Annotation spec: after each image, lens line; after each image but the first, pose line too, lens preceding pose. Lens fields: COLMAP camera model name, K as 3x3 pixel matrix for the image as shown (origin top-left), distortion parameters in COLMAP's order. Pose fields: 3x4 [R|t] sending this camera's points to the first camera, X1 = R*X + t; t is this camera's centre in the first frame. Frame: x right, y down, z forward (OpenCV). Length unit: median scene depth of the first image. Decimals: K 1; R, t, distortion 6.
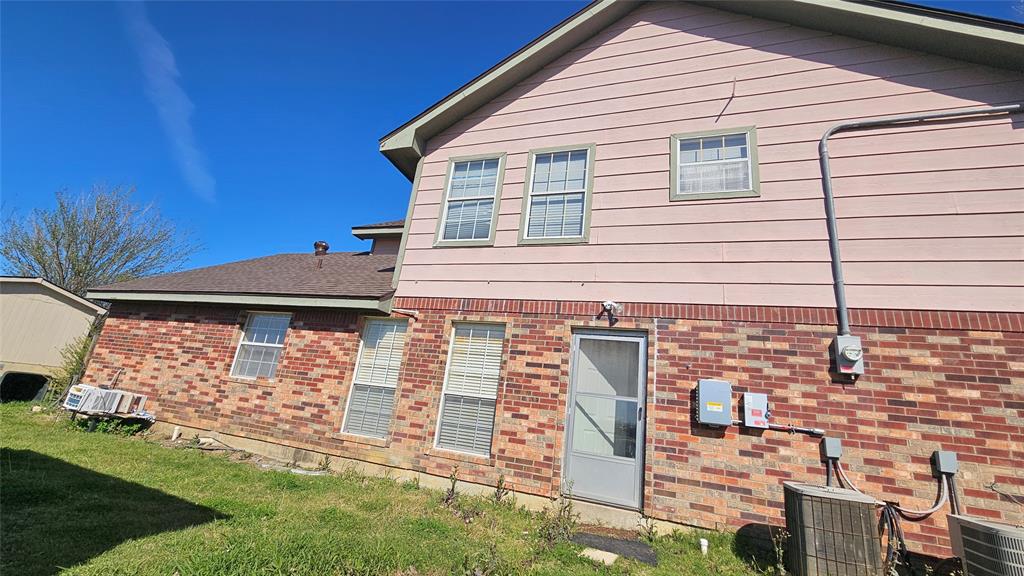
lens RADIAL K [[411.2, 0, 512.1], [0, 411.2, 286.4], [0, 0, 1]] dist [-0.001427, 0.000074]
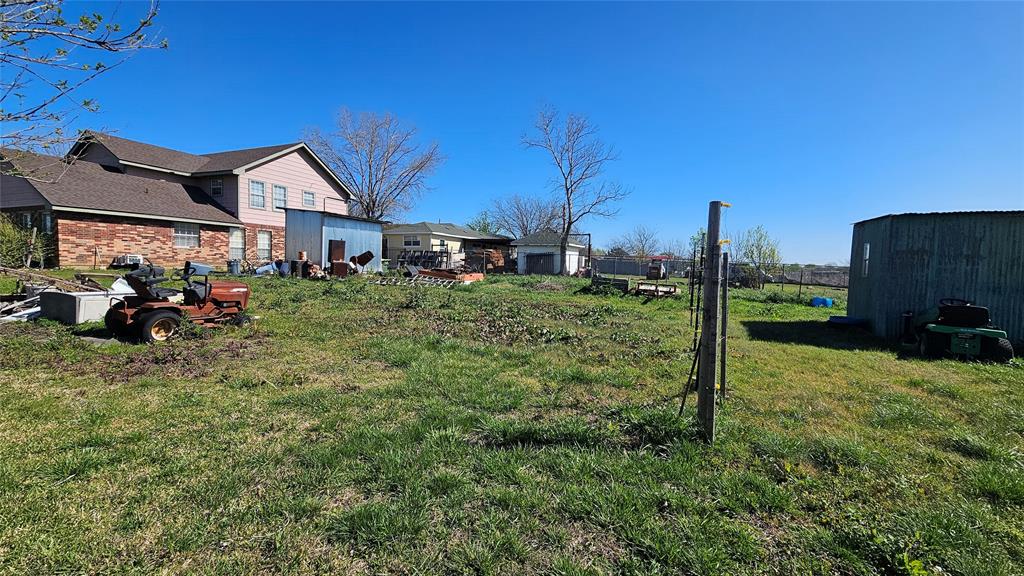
lens RADIAL K [[411.2, 0, 509.8], [0, 411.2, 286.9], [0, 0, 1]] dist [-0.001427, 0.000074]
pose [[0.061305, -0.162933, 0.984731, -3.073356], [-0.285137, 0.942613, 0.173716, -0.598121], [-0.956524, -0.291433, 0.011329, -1.156695]]
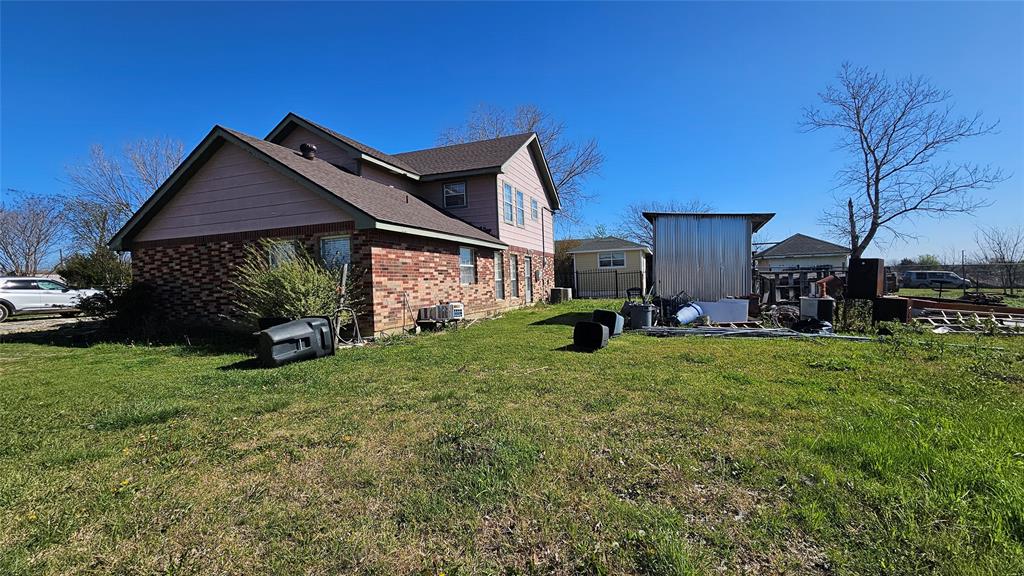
lens RADIAL K [[411.2, 0, 512.3], [0, 411.2, 285.5], [0, 0, 1]] dist [-0.001427, 0.000074]
pose [[0.026955, -0.121612, 0.992212, -2.238410], [-0.242100, 0.962229, 0.124514, -0.043544], [-0.969877, -0.243570, -0.003506, 0.744162]]
